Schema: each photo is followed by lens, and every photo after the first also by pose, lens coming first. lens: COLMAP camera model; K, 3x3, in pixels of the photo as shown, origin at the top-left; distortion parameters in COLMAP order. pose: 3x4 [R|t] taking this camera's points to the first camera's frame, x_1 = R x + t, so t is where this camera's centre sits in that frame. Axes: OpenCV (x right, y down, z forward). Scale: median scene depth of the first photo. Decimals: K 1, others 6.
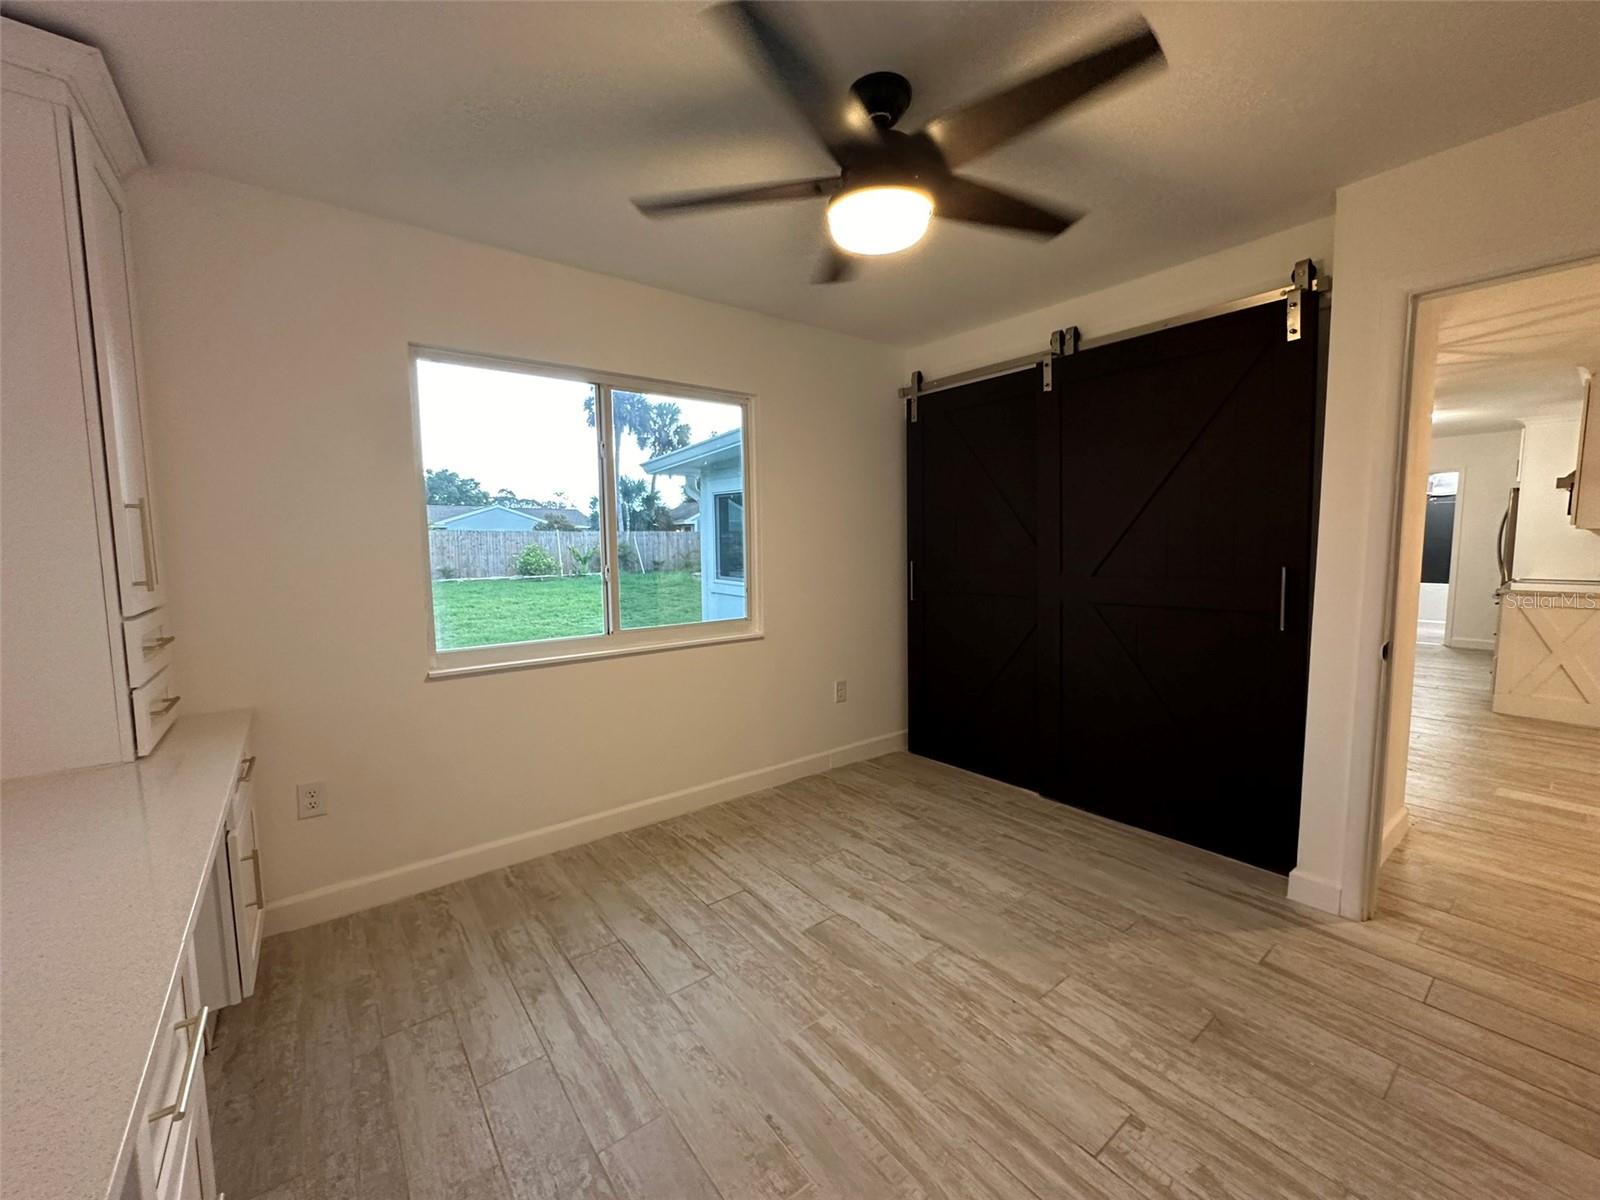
lens RADIAL K [[638.0, 0, 800.0], [0, 638.0, 600.0], [0, 0, 1]] dist [-0.001635, 0.000002]
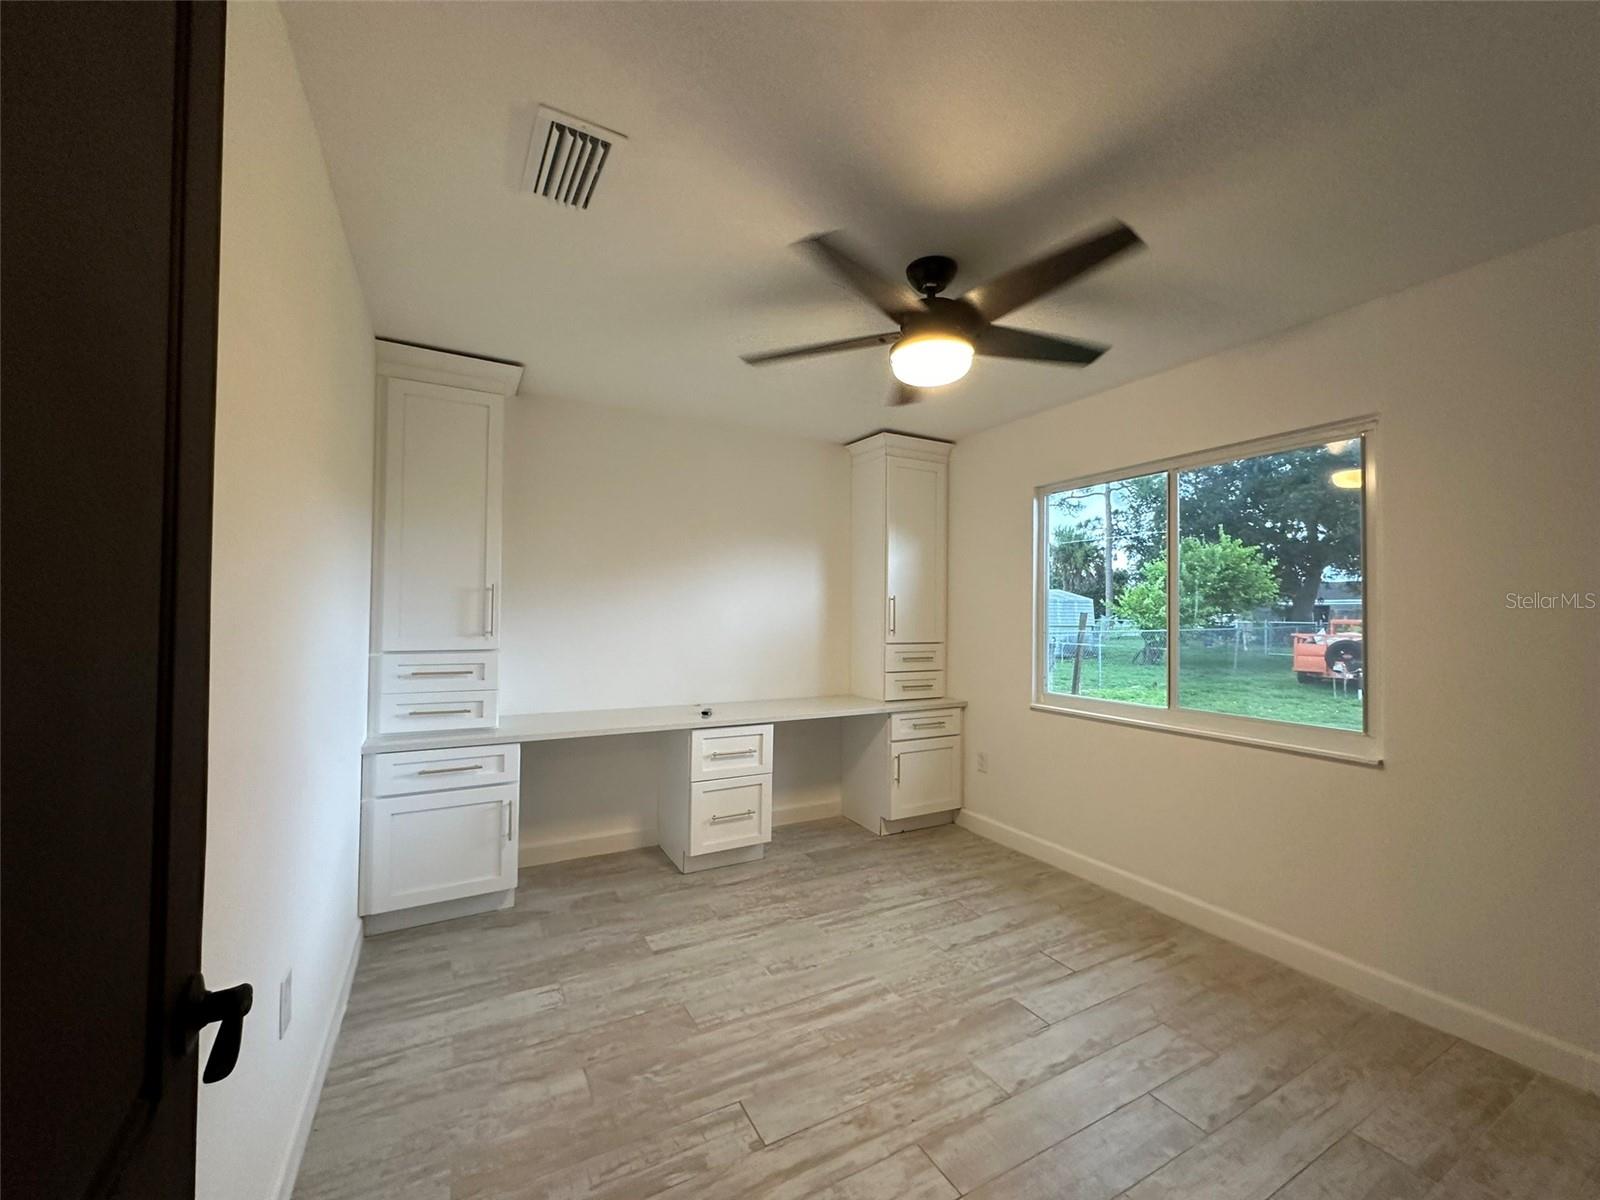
lens RADIAL K [[638.0, 0, 800.0], [0, 638.0, 600.0], [0, 0, 1]] dist [-0.001635, 0.000002]
pose [[-0.163787, -0.013971, -0.986397, 1.166732], [-0.103415, 0.994634, 0.003084, -0.088329], [0.981060, 0.102513, -0.164353, 0.838558]]
